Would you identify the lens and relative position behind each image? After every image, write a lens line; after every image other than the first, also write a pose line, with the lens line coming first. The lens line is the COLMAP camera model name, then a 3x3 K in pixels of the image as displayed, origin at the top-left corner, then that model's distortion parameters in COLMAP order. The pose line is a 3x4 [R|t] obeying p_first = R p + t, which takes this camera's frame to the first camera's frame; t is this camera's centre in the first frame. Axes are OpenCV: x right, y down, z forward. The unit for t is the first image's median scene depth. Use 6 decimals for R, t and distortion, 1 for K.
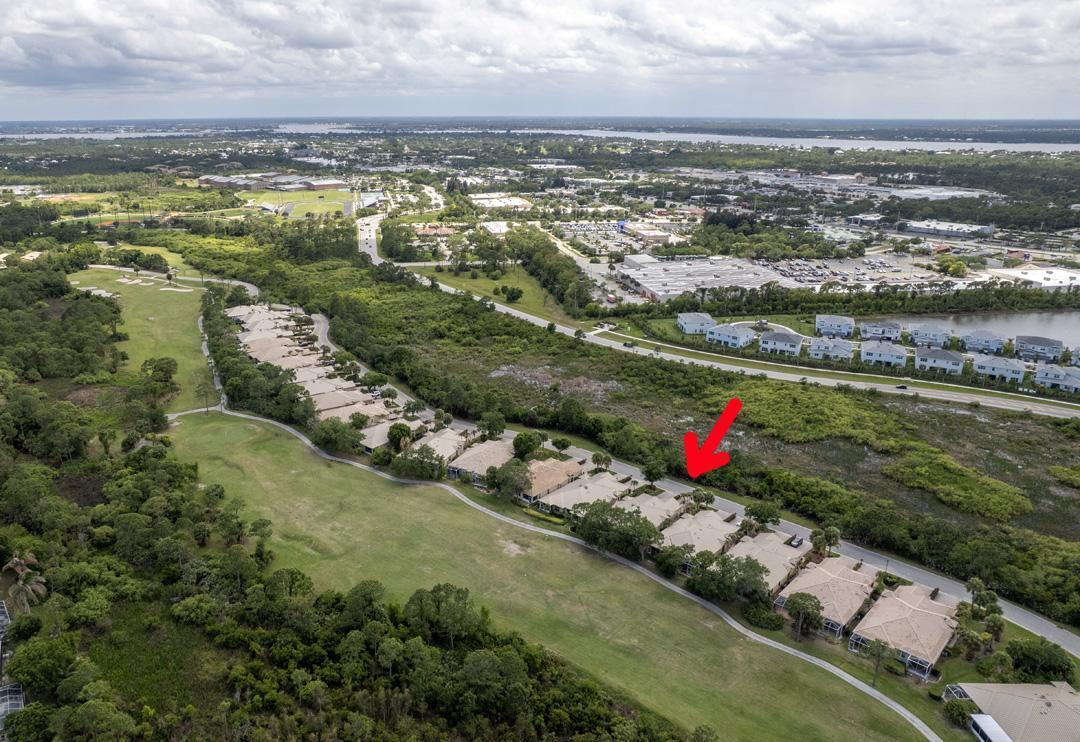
lens RADIAL K [[780.7, 0, 463.0], [0, 780.7, 369.3], [0, 0, 1]] dist [-0.075563, 0.064715]
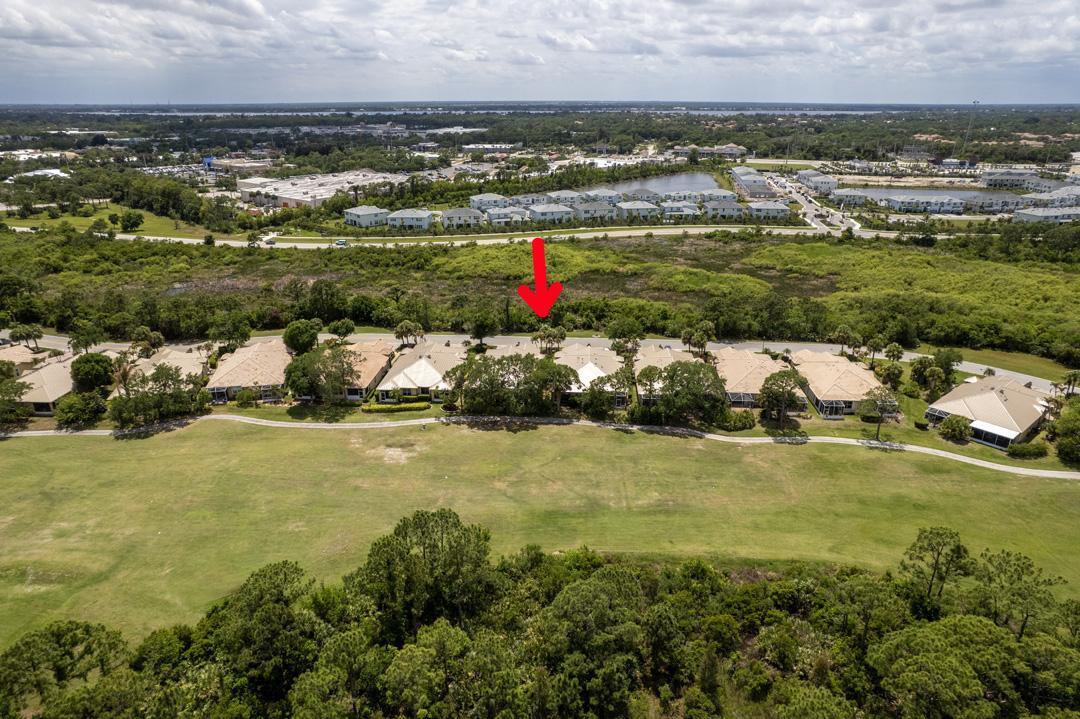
lens RADIAL K [[688.6, 0, 537.1], [0, 688.6, 368.9], [0, 0, 1]] dist [-0.078423, 0.071427]
pose [[0.755085, -0.239861, 0.610175, -0.143307], [0.204682, 0.970400, 0.128175, 0.086614], [-0.622858, 0.028109, 0.781830, 0.366540]]
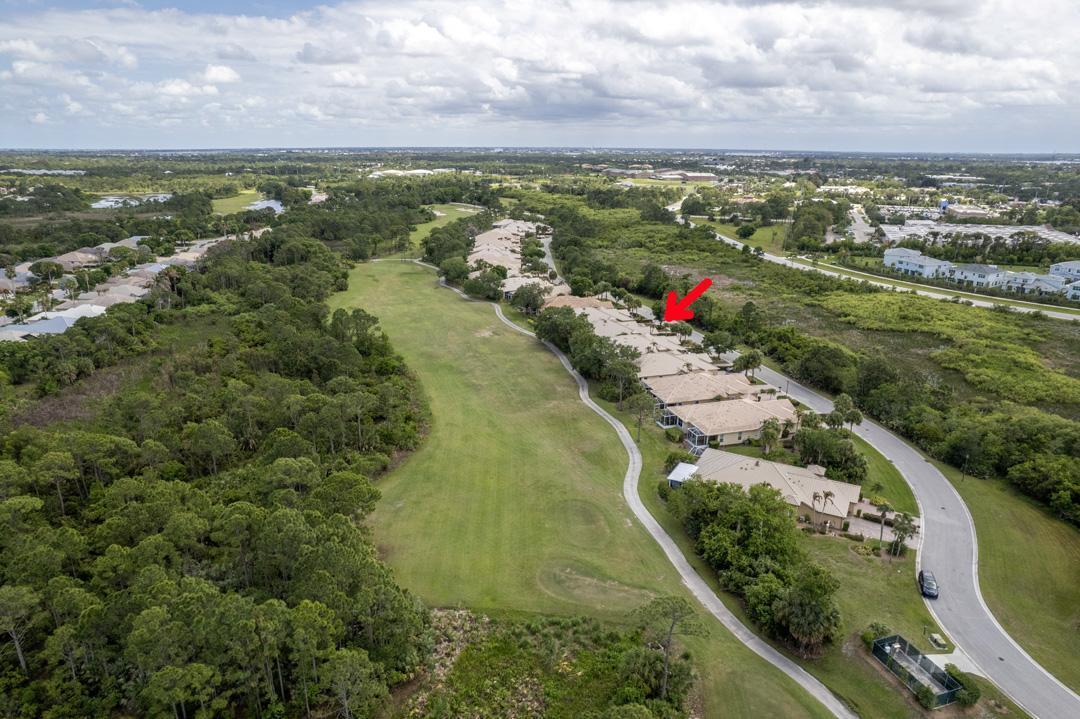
lens RADIAL K [[688.6, 0, 537.1], [0, 688.6, 368.9], [0, 0, 1]] dist [-0.078423, 0.071427]
pose [[0.878411, 0.155605, -0.451864, 0.478373], [-0.157358, 0.986957, 0.033972, 0.184775], [0.451257, 0.041263, 0.891440, 0.089278]]
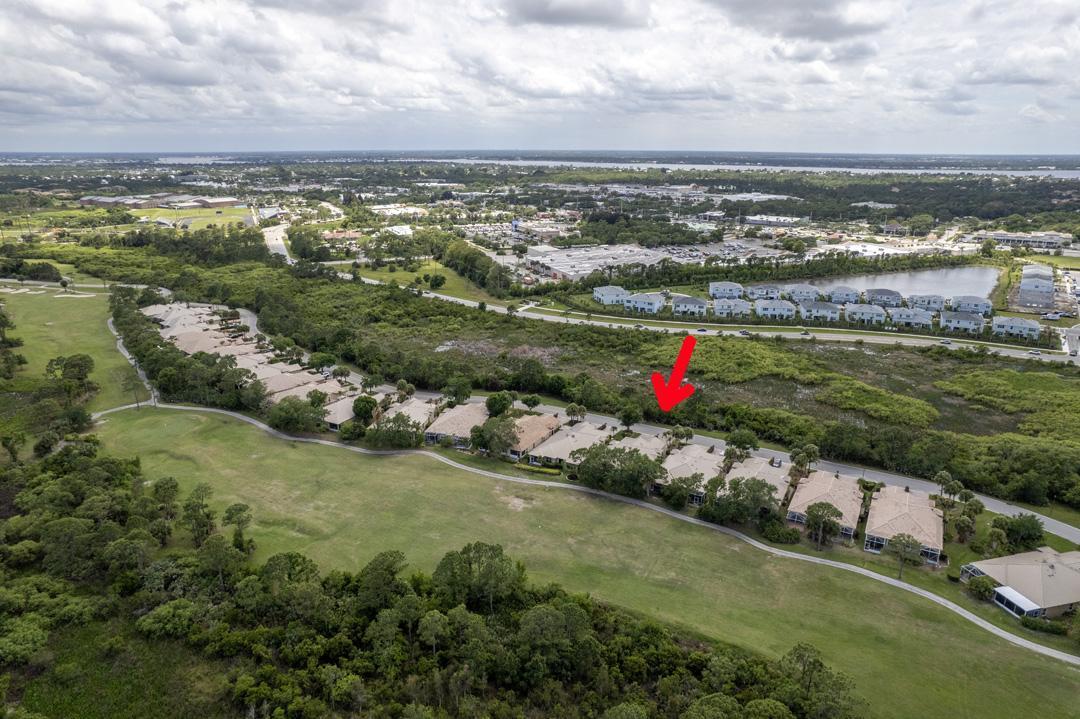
lens RADIAL K [[688.6, 0, 537.1], [0, 688.6, 368.9], [0, 0, 1]] dist [-0.078423, 0.071427]
pose [[0.963667, -0.078401, 0.255342, -0.090353], [0.079943, 0.996790, 0.004351, 0.050311], [-0.254863, 0.016220, 0.966841, 0.136887]]
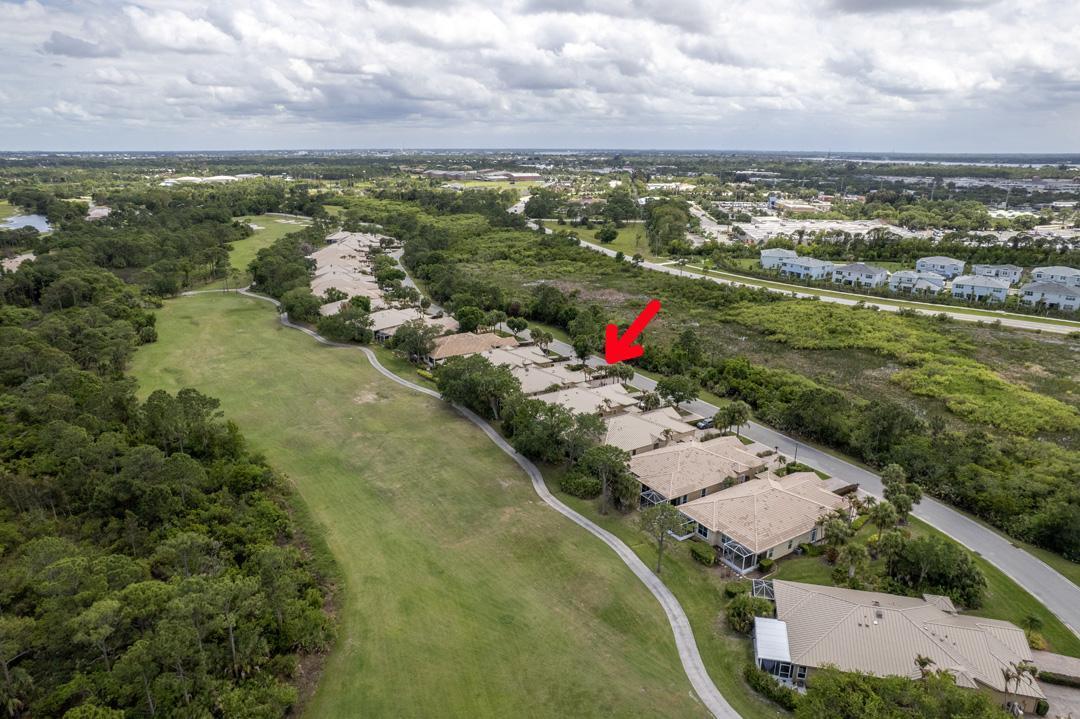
lens RADIAL K [[688.6, 0, 537.1], [0, 688.6, 368.9], [0, 0, 1]] dist [-0.078423, 0.071427]
pose [[0.973104, 0.075951, -0.217486, 0.326263], [-0.077082, 0.997019, 0.003293, 0.142079], [0.217088, 0.013560, 0.976058, 0.225216]]
